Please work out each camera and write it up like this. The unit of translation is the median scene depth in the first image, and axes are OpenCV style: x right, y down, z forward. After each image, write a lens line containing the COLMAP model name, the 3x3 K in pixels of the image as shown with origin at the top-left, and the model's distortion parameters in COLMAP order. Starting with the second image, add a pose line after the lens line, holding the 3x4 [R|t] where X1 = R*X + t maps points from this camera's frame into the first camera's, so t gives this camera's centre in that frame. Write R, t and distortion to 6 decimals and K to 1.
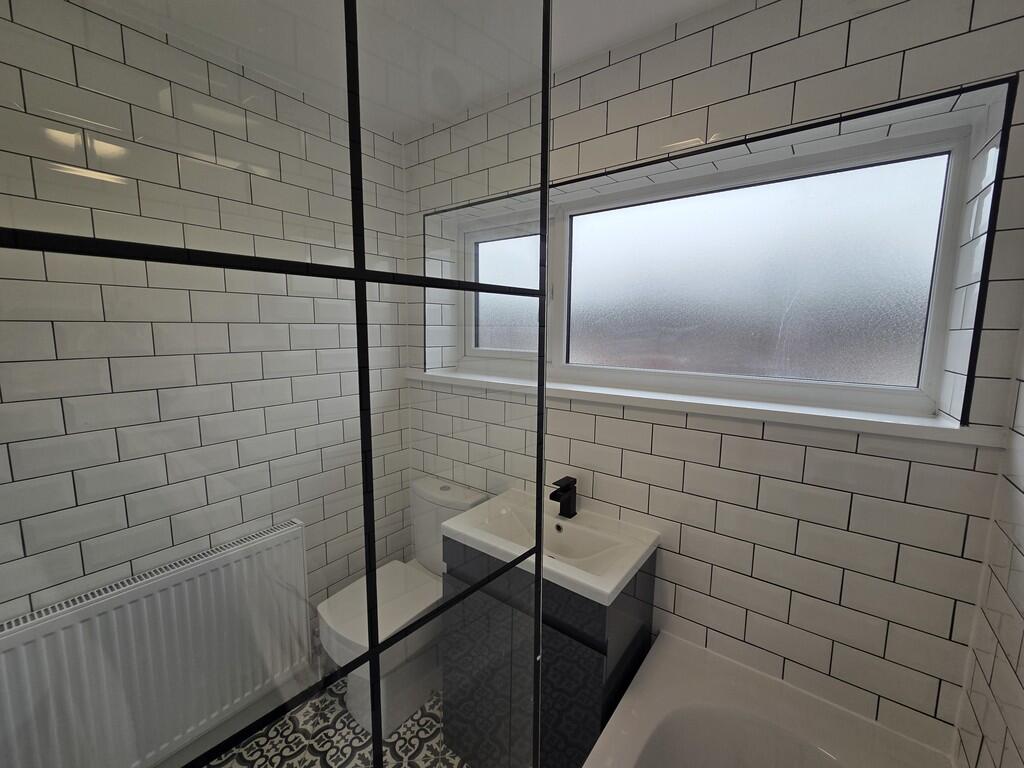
lens RADIAL K [[418.8, 0, 516.6], [0, 418.8, 382.1], [0, 0, 1]] dist [0.002990, -0.001444]
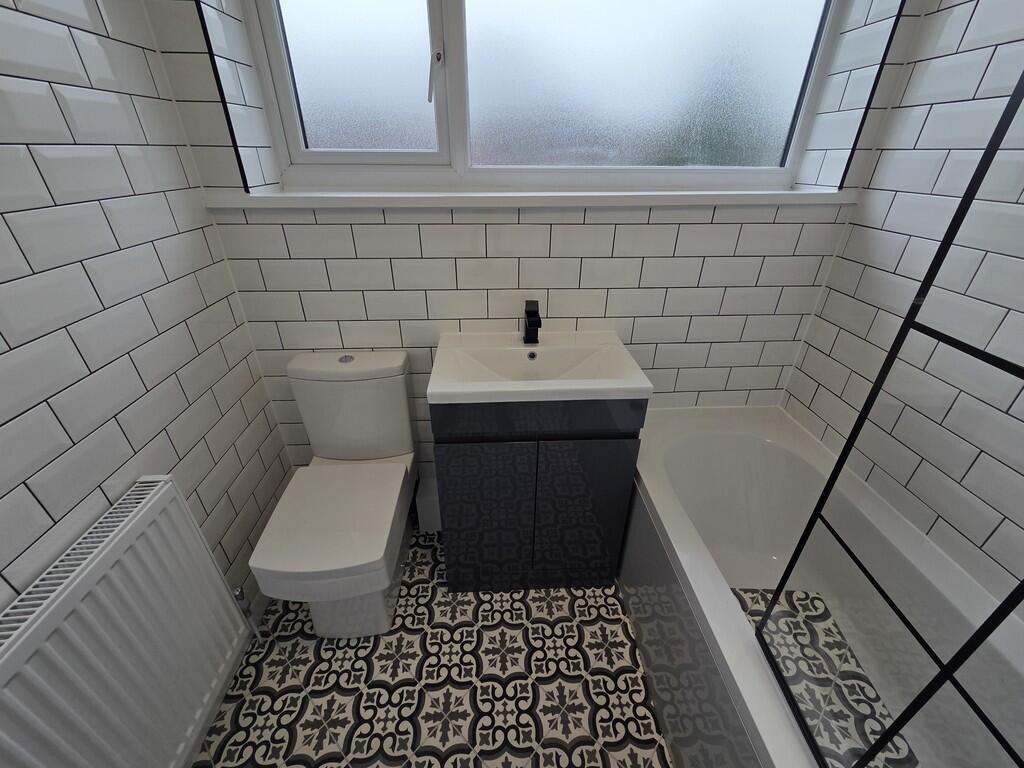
lens RADIAL K [[418.8, 0, 511.8], [0, 418.8, 379.2], [0, 0, 1]] dist [0.002990, -0.001444]
pose [[0.767287, -0.318521, 0.556610, -0.462072], [0.086999, 0.911611, 0.401743, 0.014436], [-0.635375, -0.259827, 0.727178, 0.322253]]
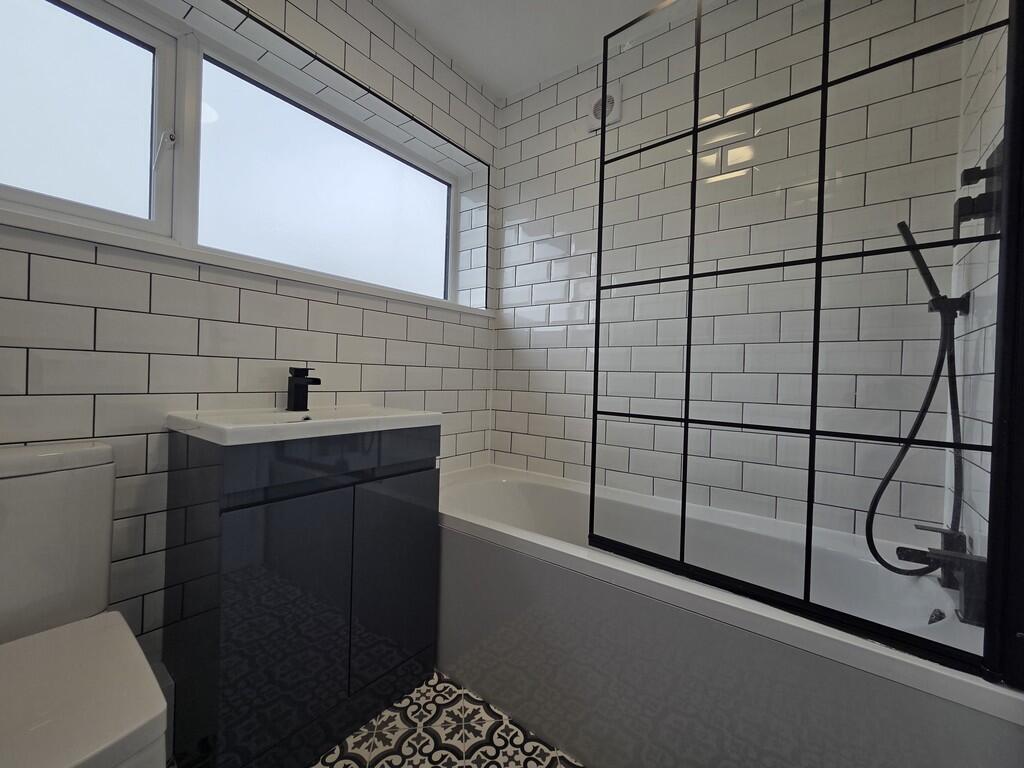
lens RADIAL K [[418.8, 0, 514.8], [0, 418.8, 377.4], [0, 0, 1]] dist [0.002990, -0.001444]
pose [[0.005136, -0.020757, 0.999771, -0.746398], [0.095340, 0.995240, 0.020173, 0.273765], [-0.995432, 0.095214, 0.007090, 0.539280]]
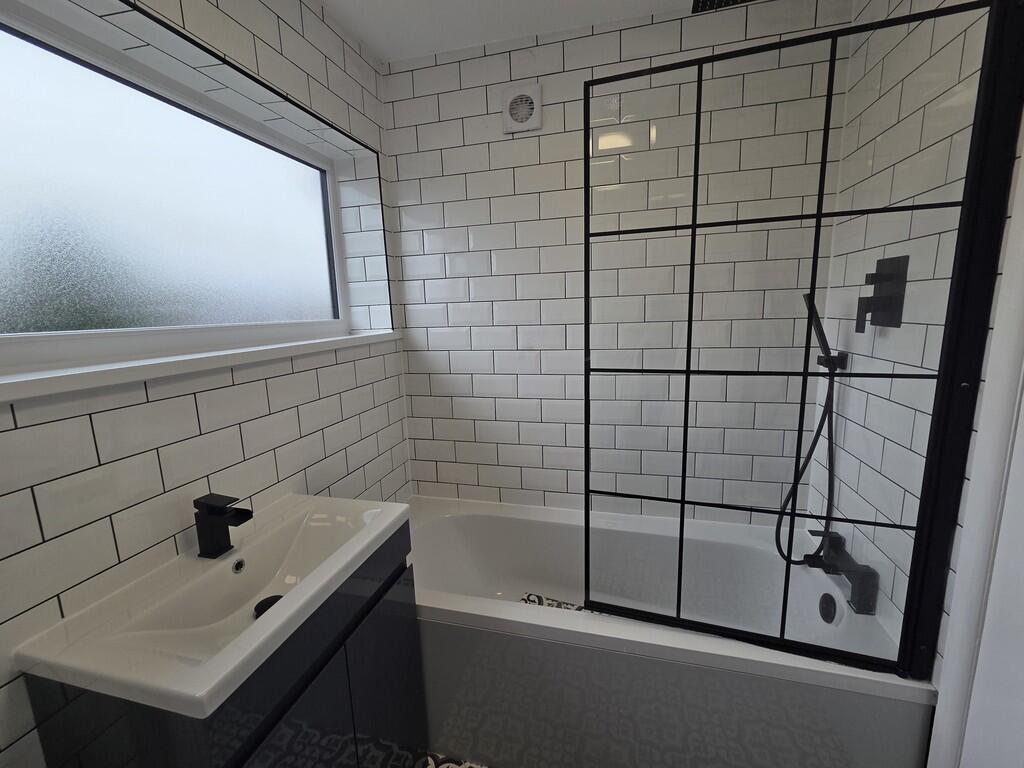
lens RADIAL K [[418.8, 0, 515.3], [0, 418.8, 377.1], [0, 0, 1]] dist [0.002990, -0.001444]
pose [[-0.380751, -0.153987, 0.911766, -0.602985], [0.137916, 0.965550, 0.220664, -0.023176], [-0.914335, 0.209765, -0.346396, 0.747847]]
